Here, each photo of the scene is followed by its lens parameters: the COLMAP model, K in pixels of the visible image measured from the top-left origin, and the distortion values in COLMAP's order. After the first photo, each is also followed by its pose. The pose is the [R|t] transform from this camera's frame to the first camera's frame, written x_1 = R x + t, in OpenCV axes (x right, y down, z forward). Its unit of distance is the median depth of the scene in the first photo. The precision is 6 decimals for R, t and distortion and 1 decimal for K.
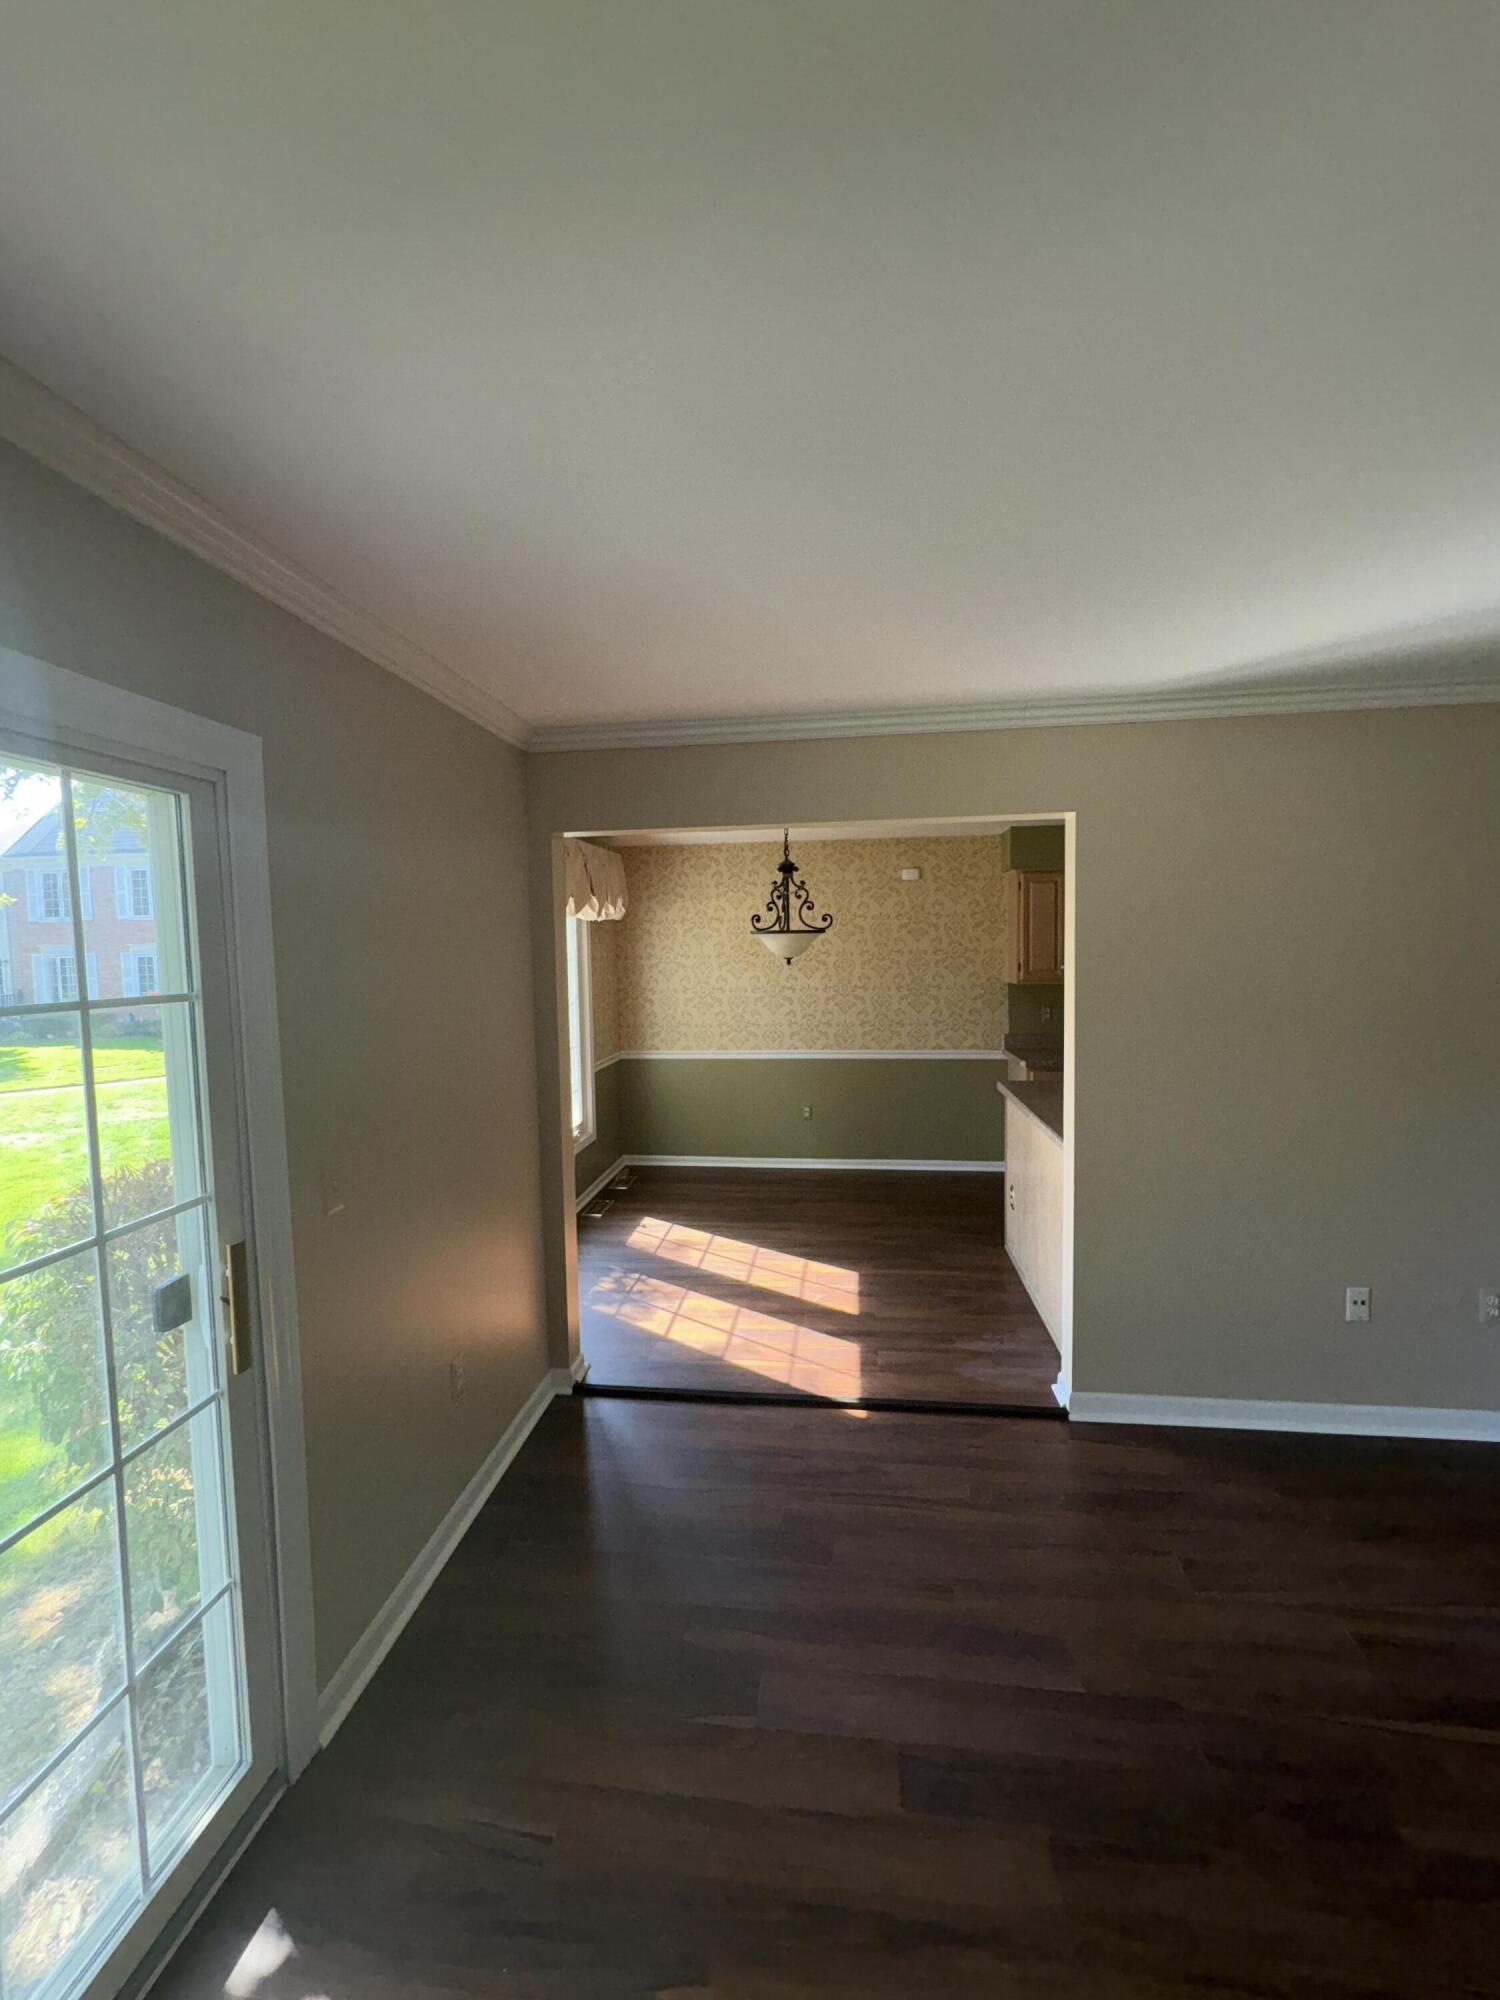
lens RADIAL K [[796.4, 0, 748.8], [0, 796.4, 999.8], [0, 0, 1]] dist [0.000423, 0.000063]
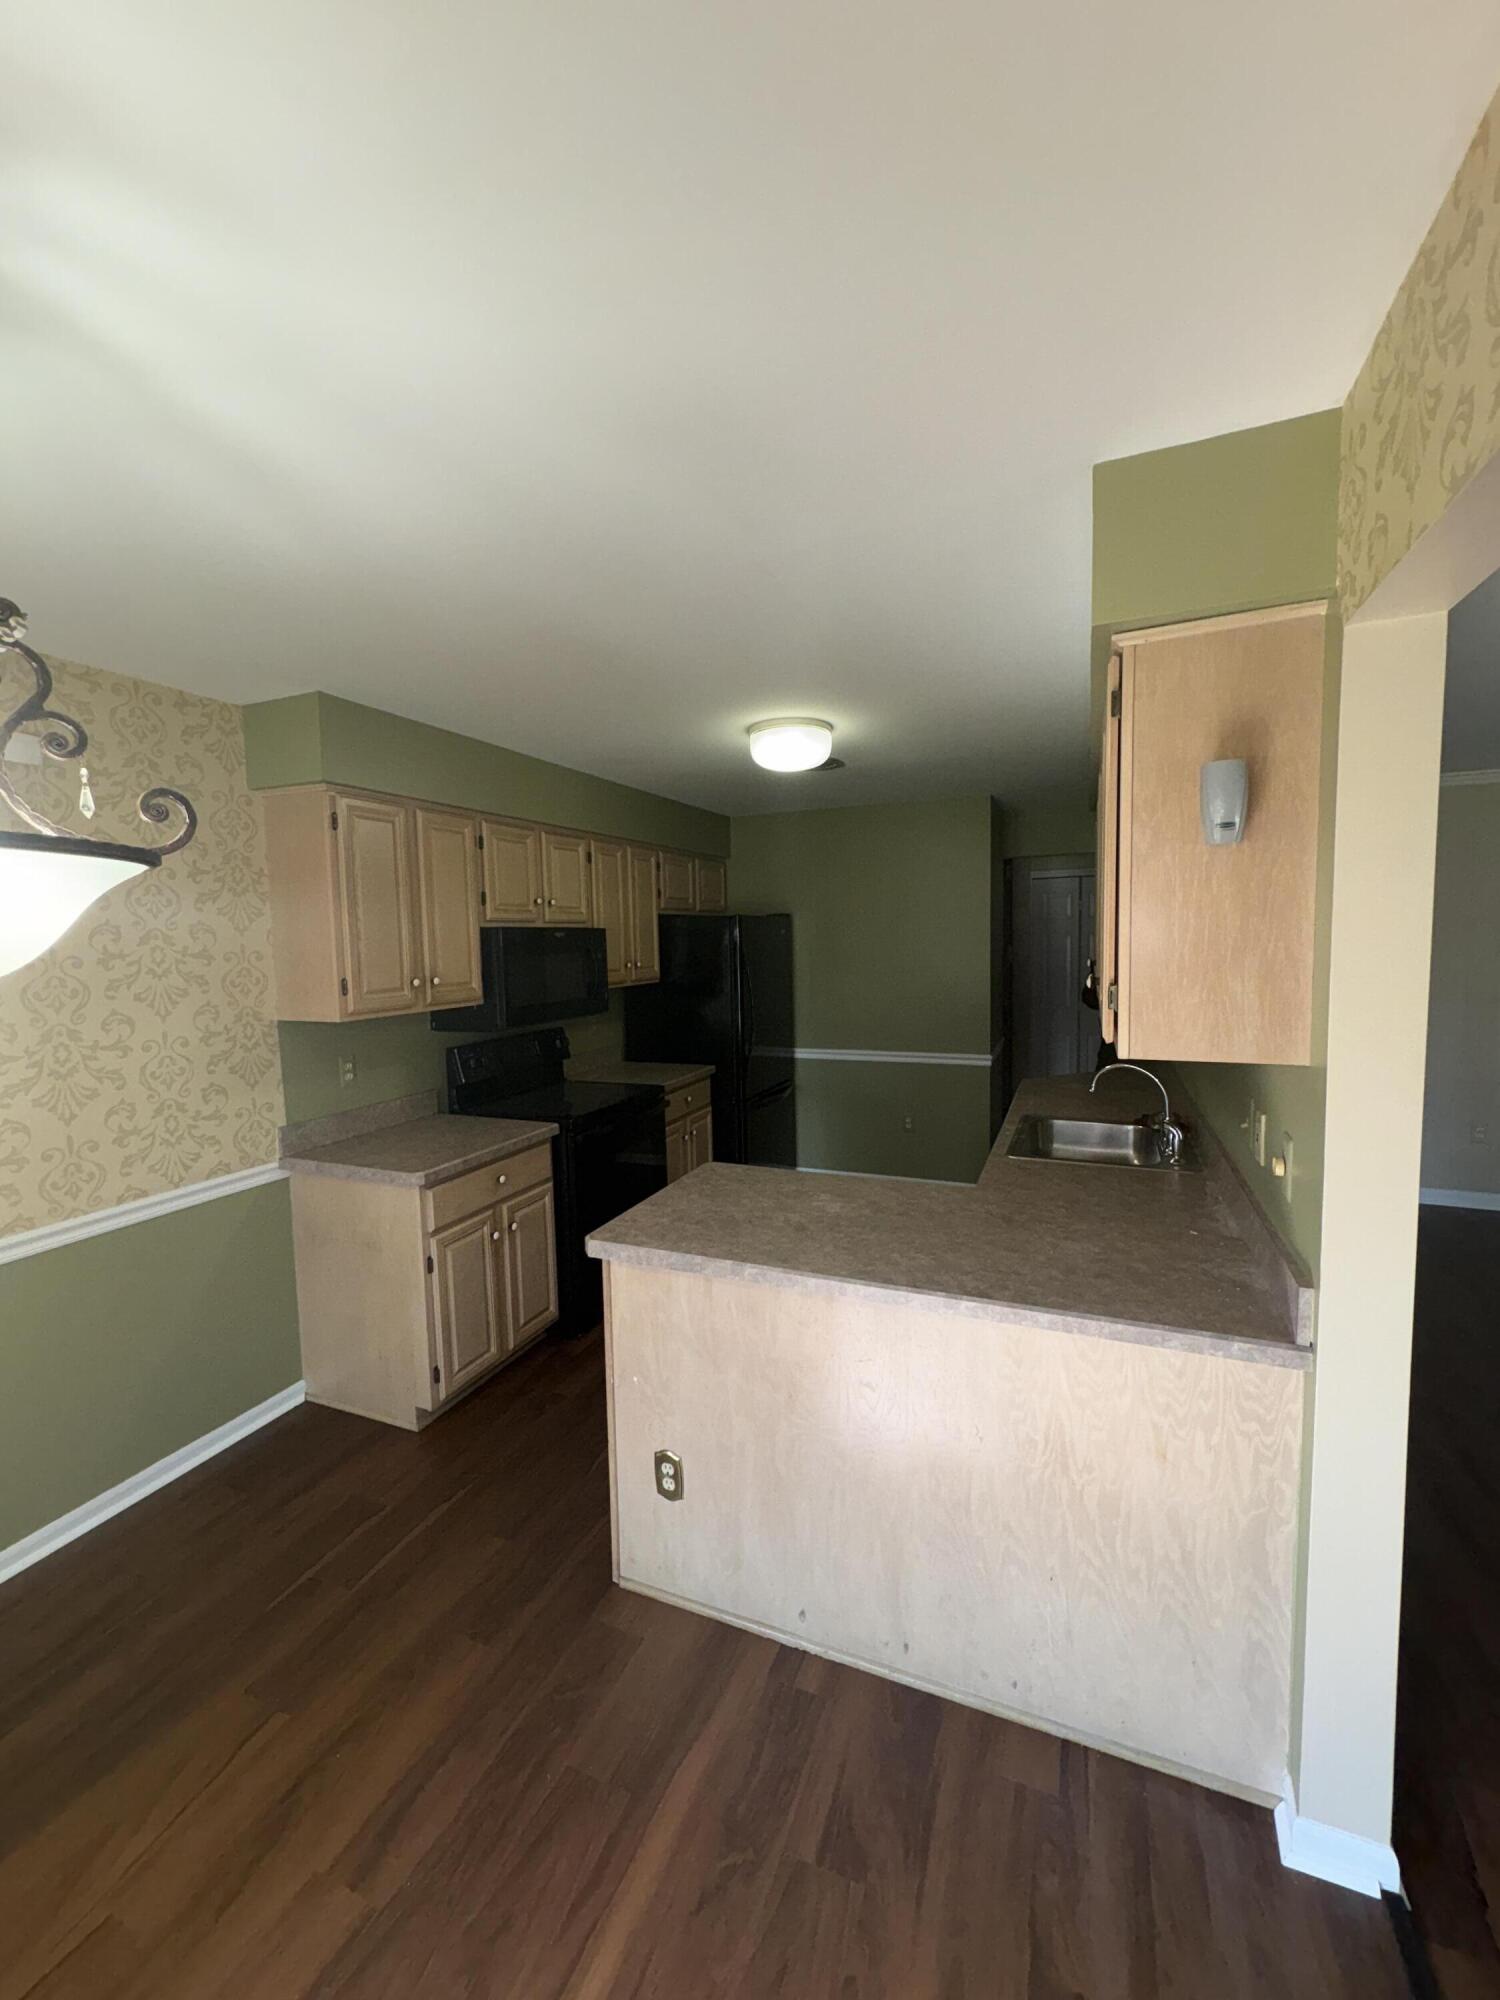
lens RADIAL K [[796.4, 0, 751.1], [0, 796.4, 1004.8], [0, 0, 1]] dist [0.000423, 0.000063]
pose [[0.271065, -0.072432, 0.959832, -0.061450], [0.083204, 0.995196, 0.051603, -0.032181], [-0.958958, 0.065874, 0.275789, 0.584945]]
